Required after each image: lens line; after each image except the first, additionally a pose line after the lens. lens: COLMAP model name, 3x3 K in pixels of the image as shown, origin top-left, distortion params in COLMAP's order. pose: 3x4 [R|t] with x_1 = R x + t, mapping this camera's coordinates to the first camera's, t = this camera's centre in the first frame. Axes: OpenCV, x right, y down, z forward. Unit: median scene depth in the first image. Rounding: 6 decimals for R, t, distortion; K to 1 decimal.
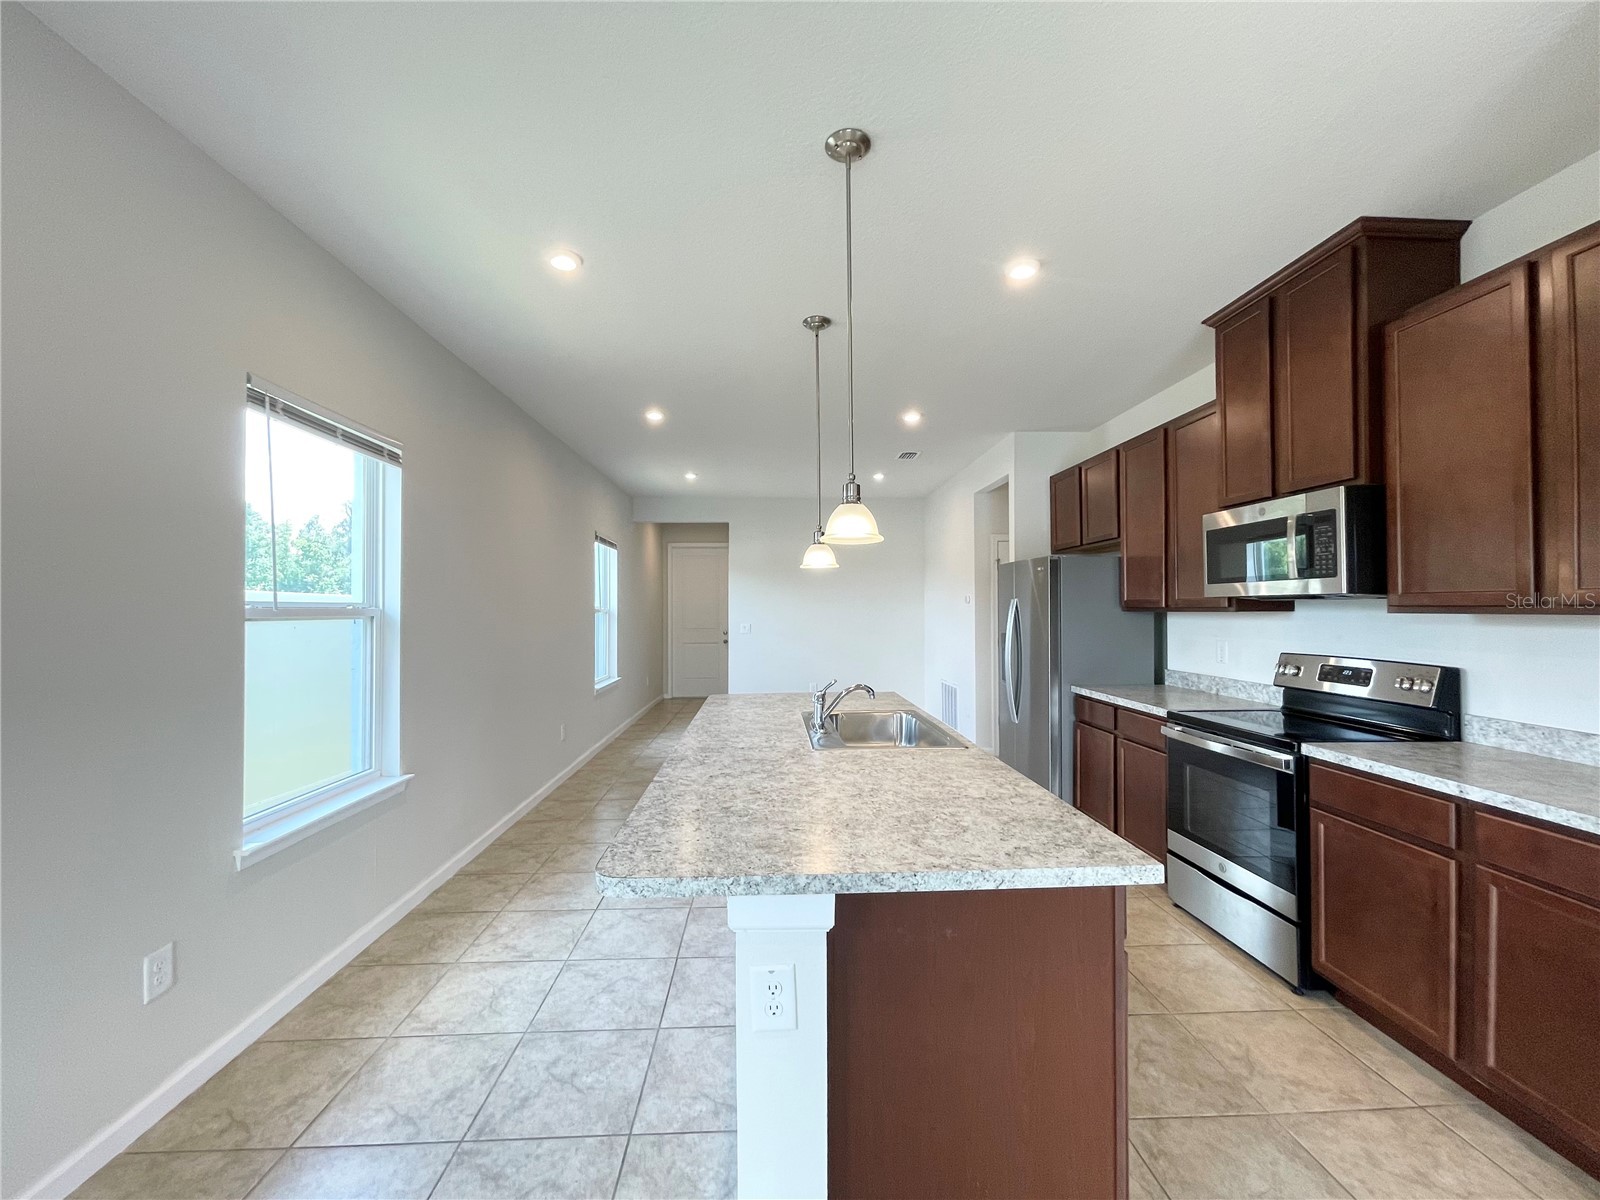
lens RADIAL K [[646.5, 0, 800.0], [0, 646.5, 600.0], [0, 0, 1]] dist [-0.012552, 0.008025]
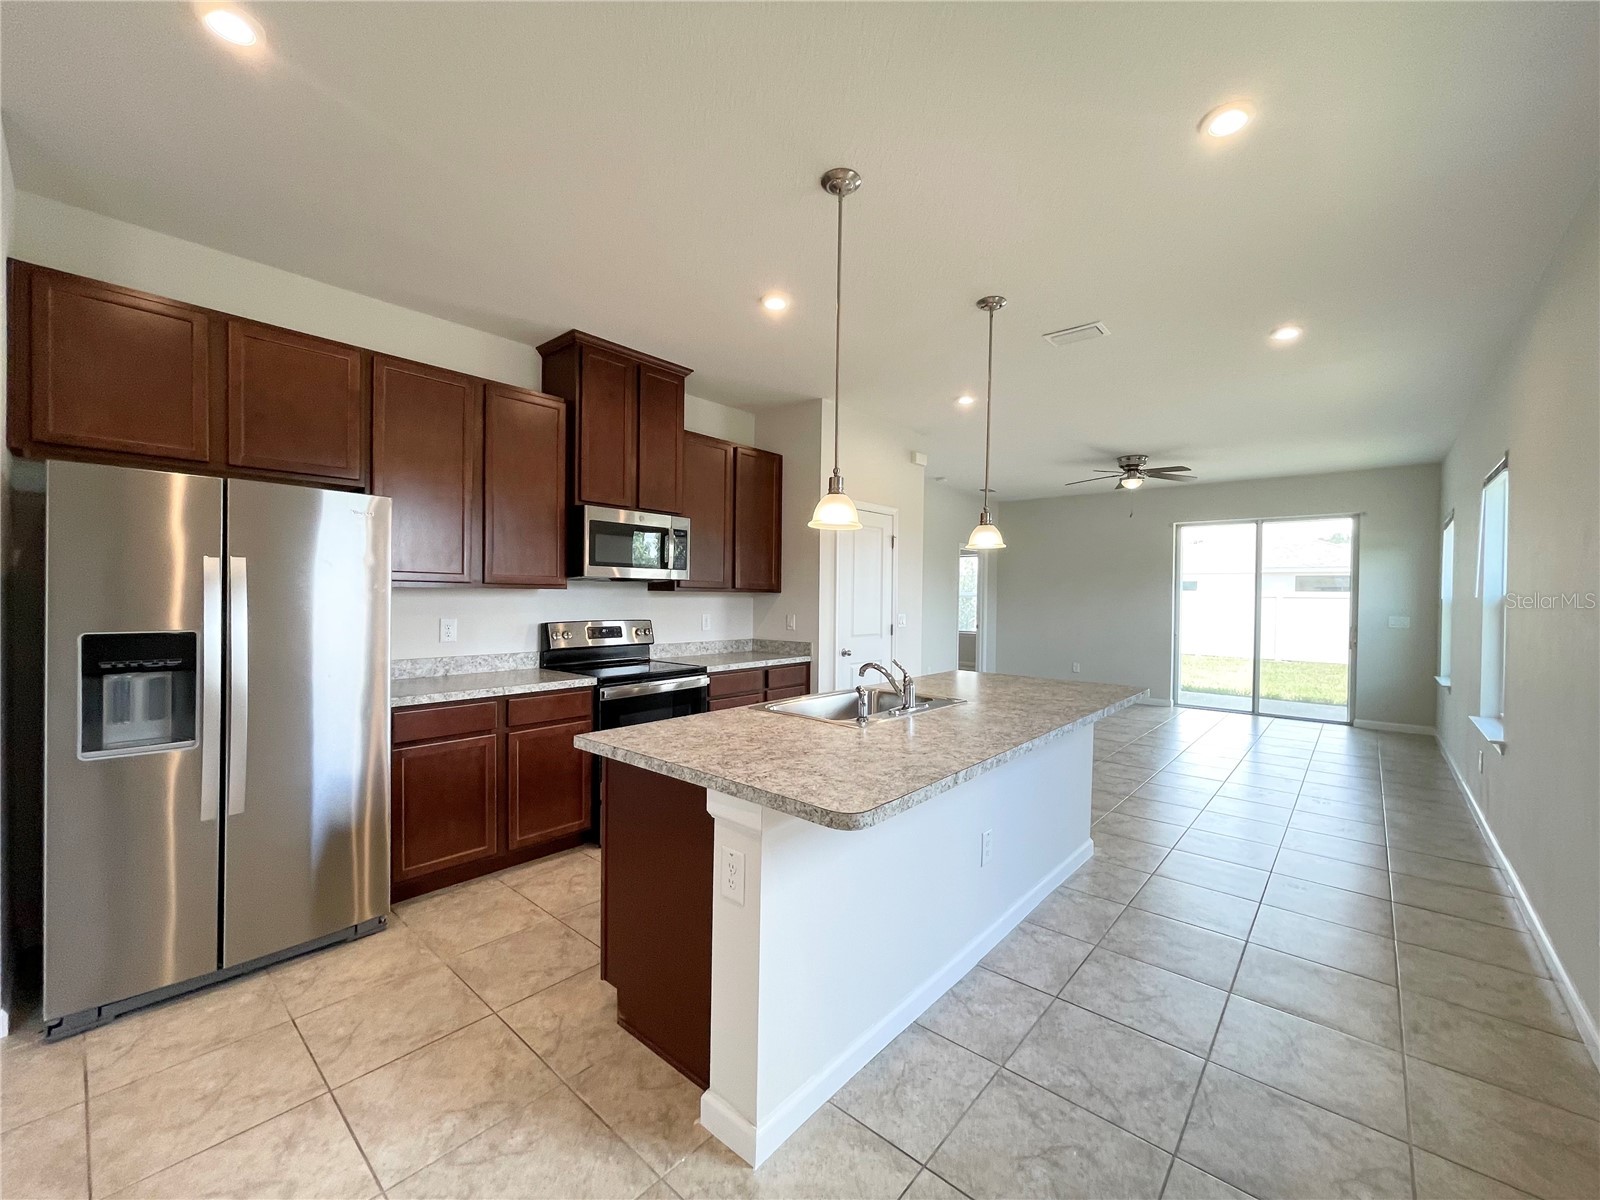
lens RADIAL K [[645.5, 0, 795.6], [0, 645.5, 600.5], [0, 0, 1]] dist [0.002301, -0.000502]
pose [[-0.719162, -0.012153, 0.694736, -0.530613], [-0.018940, 0.999818, -0.002115, 0.040348], [-0.694584, -0.014679, -0.719262, 1.865553]]
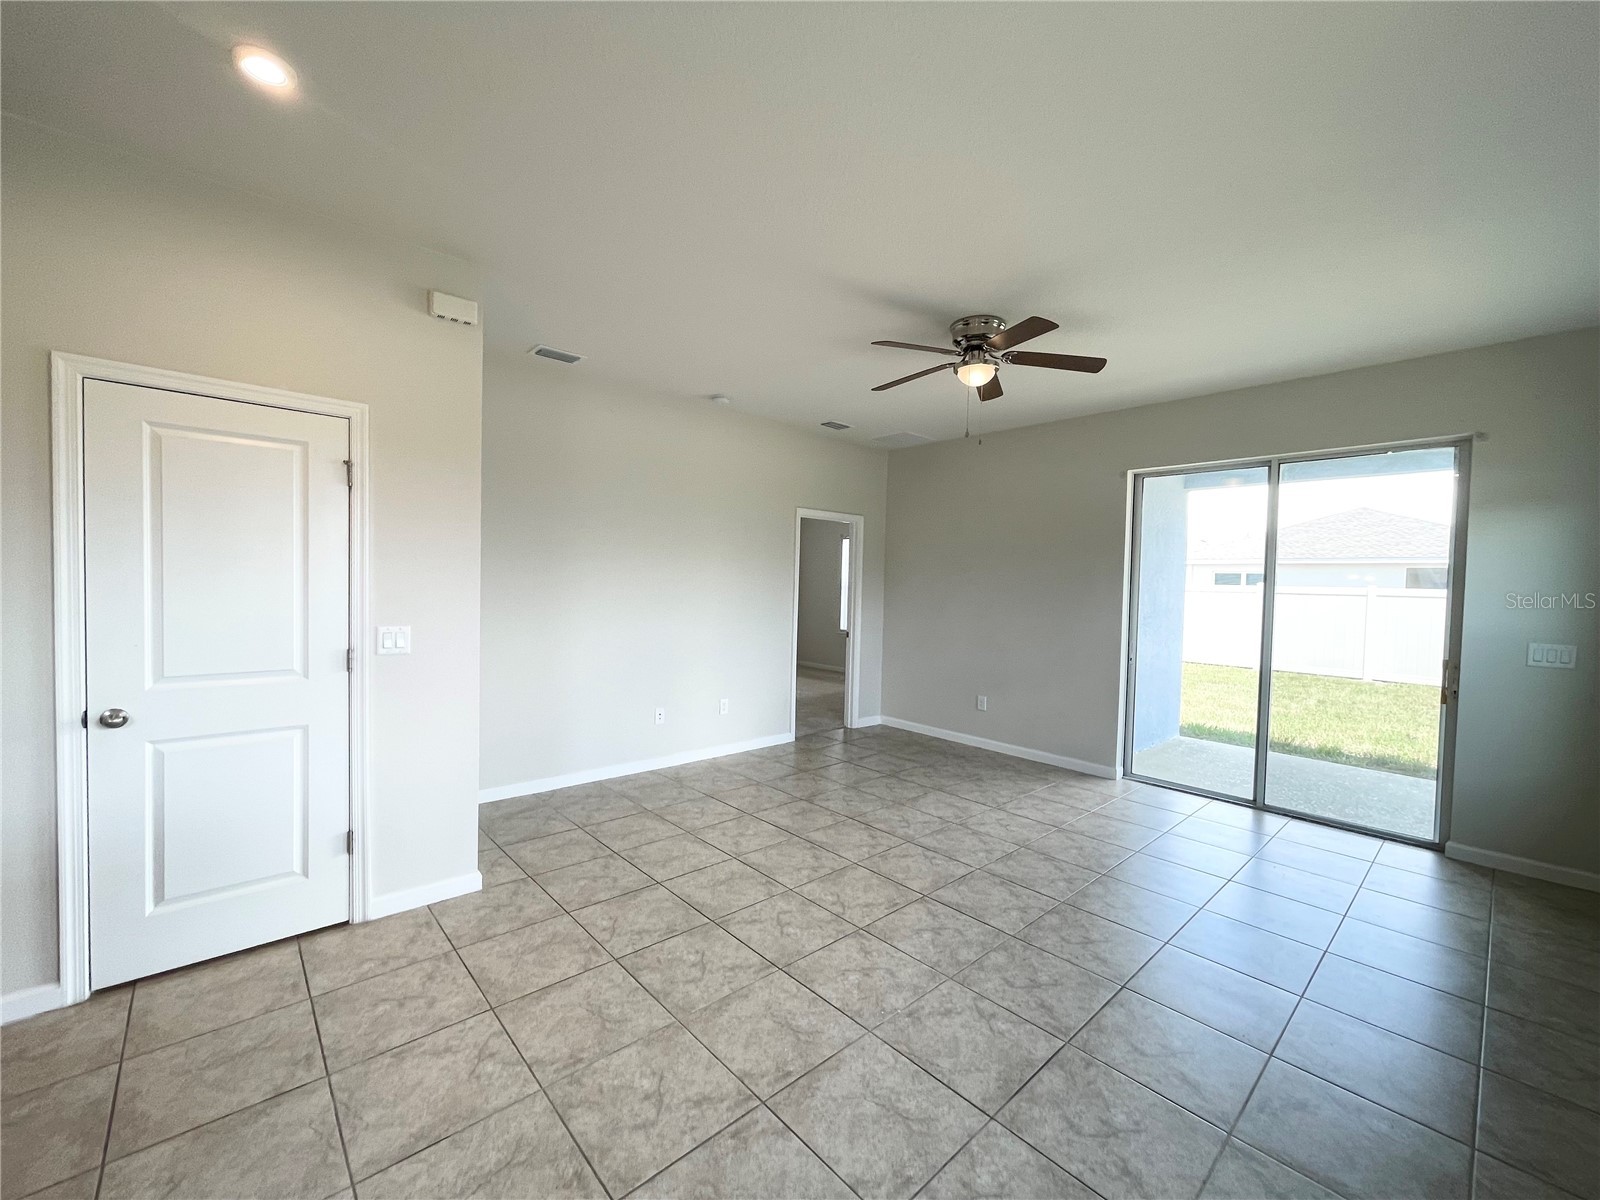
lens RADIAL K [[646.5, 0, 800.0], [0, 646.5, 600.0], [0, 0, 1]] dist [-0.012552, 0.008025]
pose [[-0.636039, -0.033701, 0.770921, -0.503614], [-0.033031, 0.999319, 0.016433, -0.007745], [-0.770950, -0.015012, -0.636719, 0.230169]]
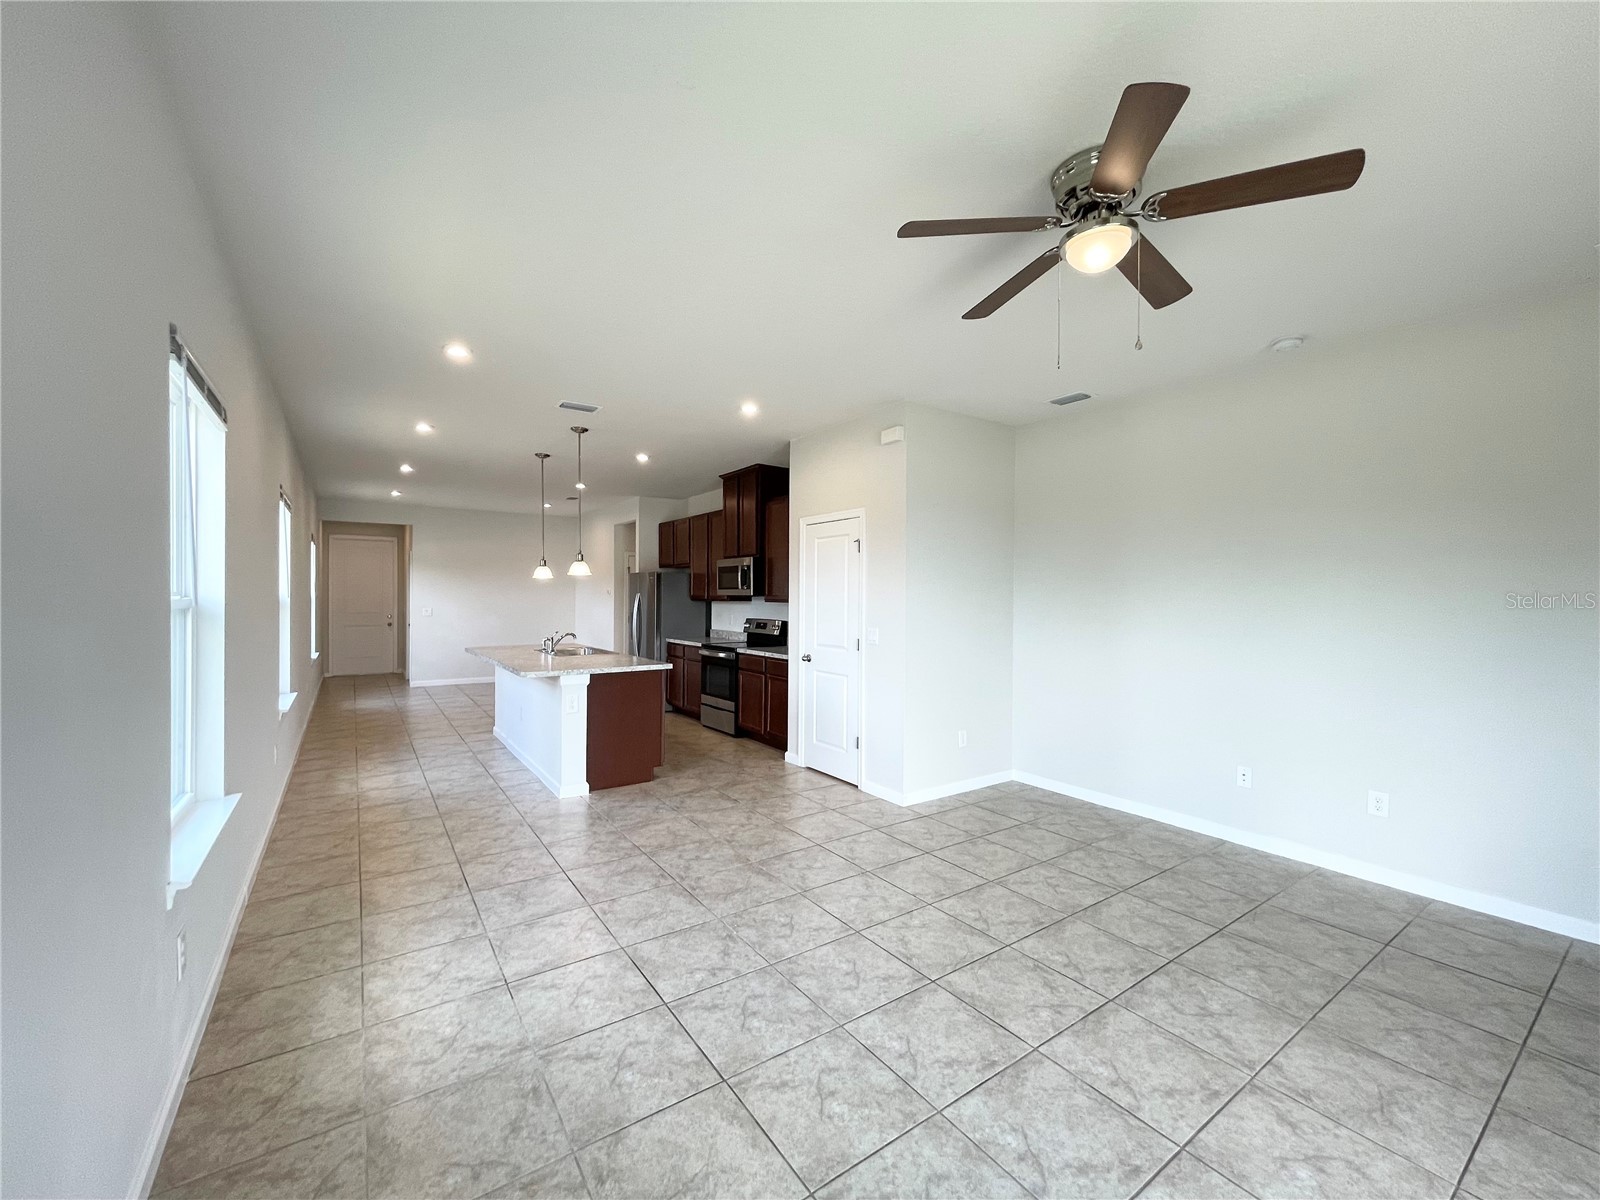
lens RADIAL K [[645.5, 0, 795.6], [0, 645.5, 600.5], [0, 0, 1]] dist [0.002301, -0.000502]
pose [[0.848901, 0.006505, 0.528512, -0.440454], [-0.017007, 0.999743, 0.015012, -0.028904], [-0.528278, -0.021732, 0.848793, -1.359225]]
